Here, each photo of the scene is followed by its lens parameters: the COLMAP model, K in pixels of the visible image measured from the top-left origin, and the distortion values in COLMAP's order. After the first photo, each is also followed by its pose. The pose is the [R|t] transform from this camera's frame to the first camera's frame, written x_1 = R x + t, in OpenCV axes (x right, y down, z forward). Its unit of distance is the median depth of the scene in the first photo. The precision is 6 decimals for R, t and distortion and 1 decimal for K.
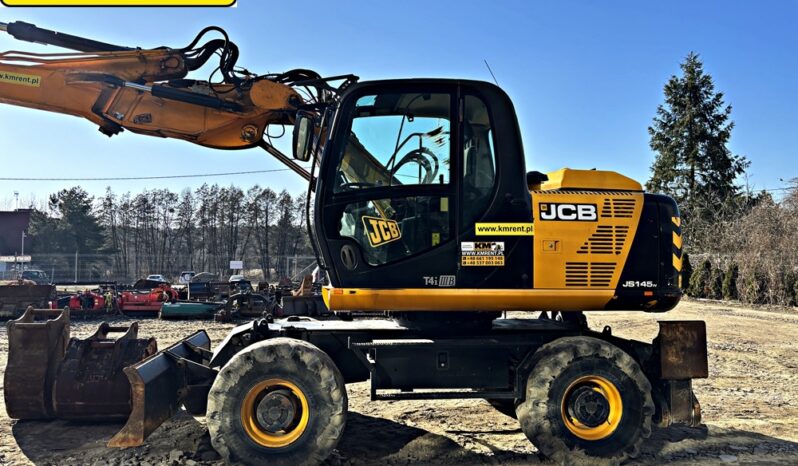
lens RADIAL K [[603.3, 0, 394.7], [0, 603.3, 230.9], [0, 0, 1]] dist [0.045674, -0.055160]
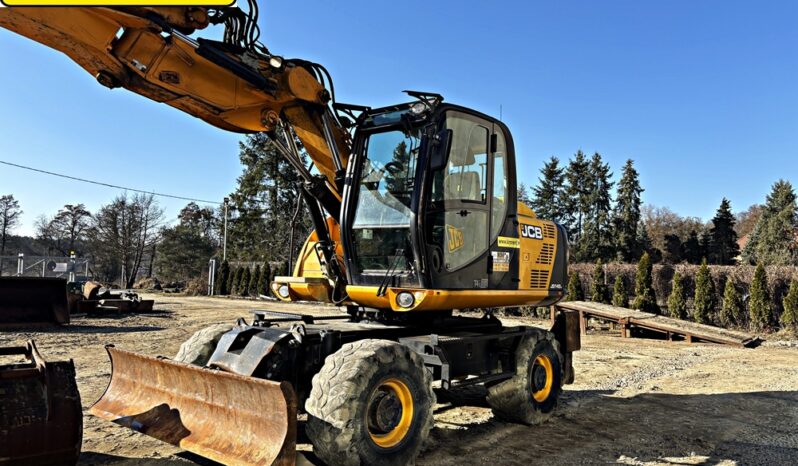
lens RADIAL K [[602.9, 0, 401.0], [0, 602.9, 233.2], [0, 0, 1]] dist [0.051509, -0.061829]
pose [[0.716668, 0.062351, 0.694622, -0.792178], [-0.059209, 0.997839, -0.028481, 0.025084], [-0.694896, -0.020716, 0.718811, 0.233710]]
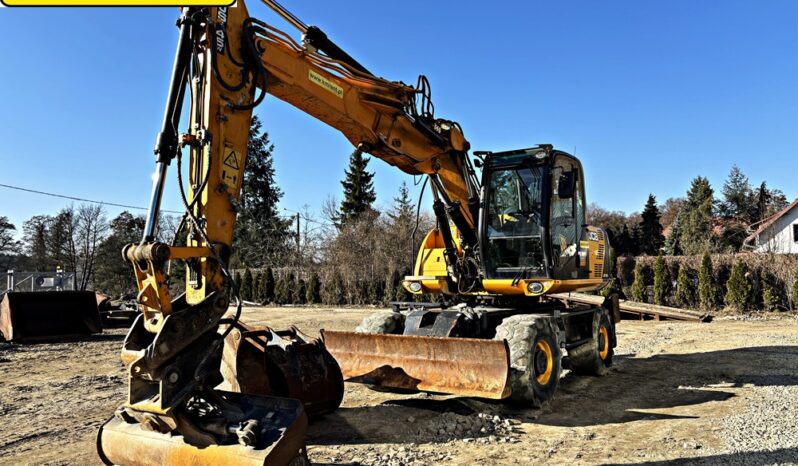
lens RADIAL K [[603.1, 0, 408.4], [0, 603.1, 231.7], [0, 0, 1]] dist [0.044239, -0.054700]
pose [[0.631012, 0.043345, 0.774561, -1.396854], [-0.022125, 0.999037, -0.037883, 0.034392], [-0.775457, 0.006767, 0.631364, 0.264123]]
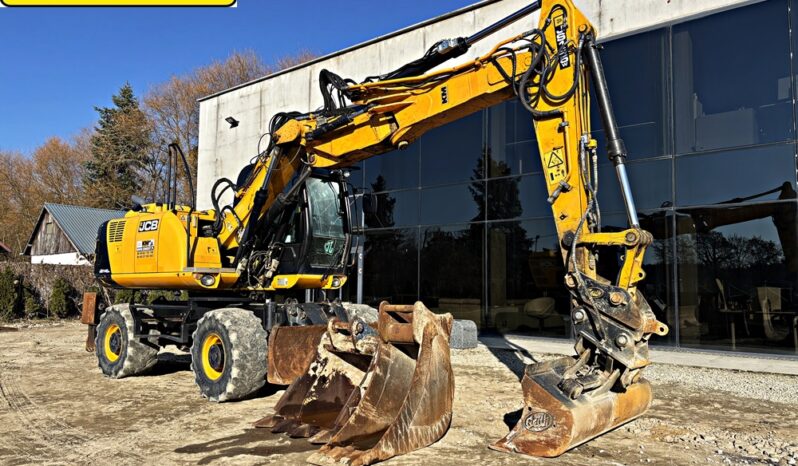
lens RADIAL K [[603.6, 0, 394.1], [0, 603.6, 236.4], [0, 0, 1]] dist [0.043619, -0.052686]
pose [[-0.683904, 0.054842, 0.727508, -1.353633], [-0.048347, 0.991572, -0.120198, 0.150928], [-0.727969, -0.117376, -0.675488, 1.710293]]
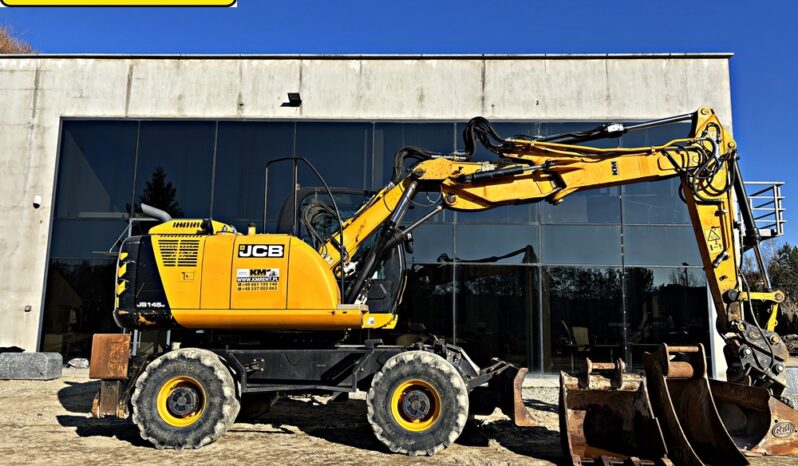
lens RADIAL K [[602.5, 0, 395.0], [0, 602.5, 239.5], [0, 0, 1]] dist [0.047217, -0.054266]
pose [[-0.988700, 0.007365, 0.149726, -0.418007], [-0.022334, 0.980409, -0.195704, 0.179182], [-0.148234, -0.196836, -0.969166, 2.217071]]
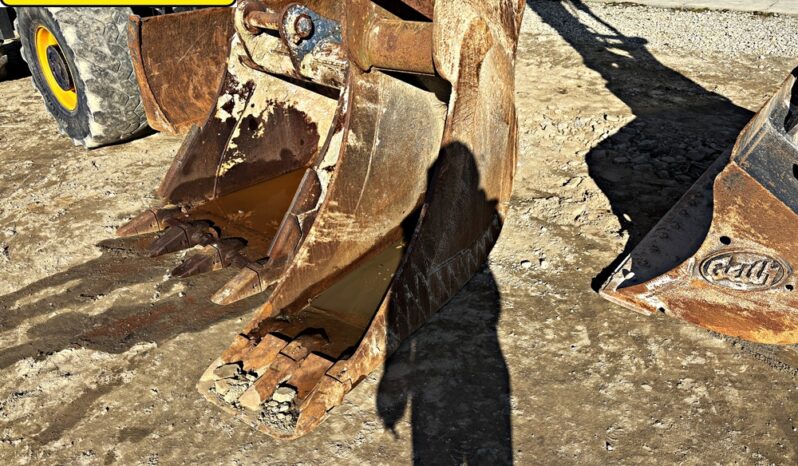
lens RADIAL K [[603.3, 0, 394.7], [0, 603.3, 230.9], [0, 0, 1]] dist [0.045674, -0.055160]
pose [[-0.699341, -0.322904, 0.637695, -0.984047], [-0.002607, 0.893292, 0.449470, 0.121545], [-0.714784, 0.312670, -0.625557, 1.362811]]
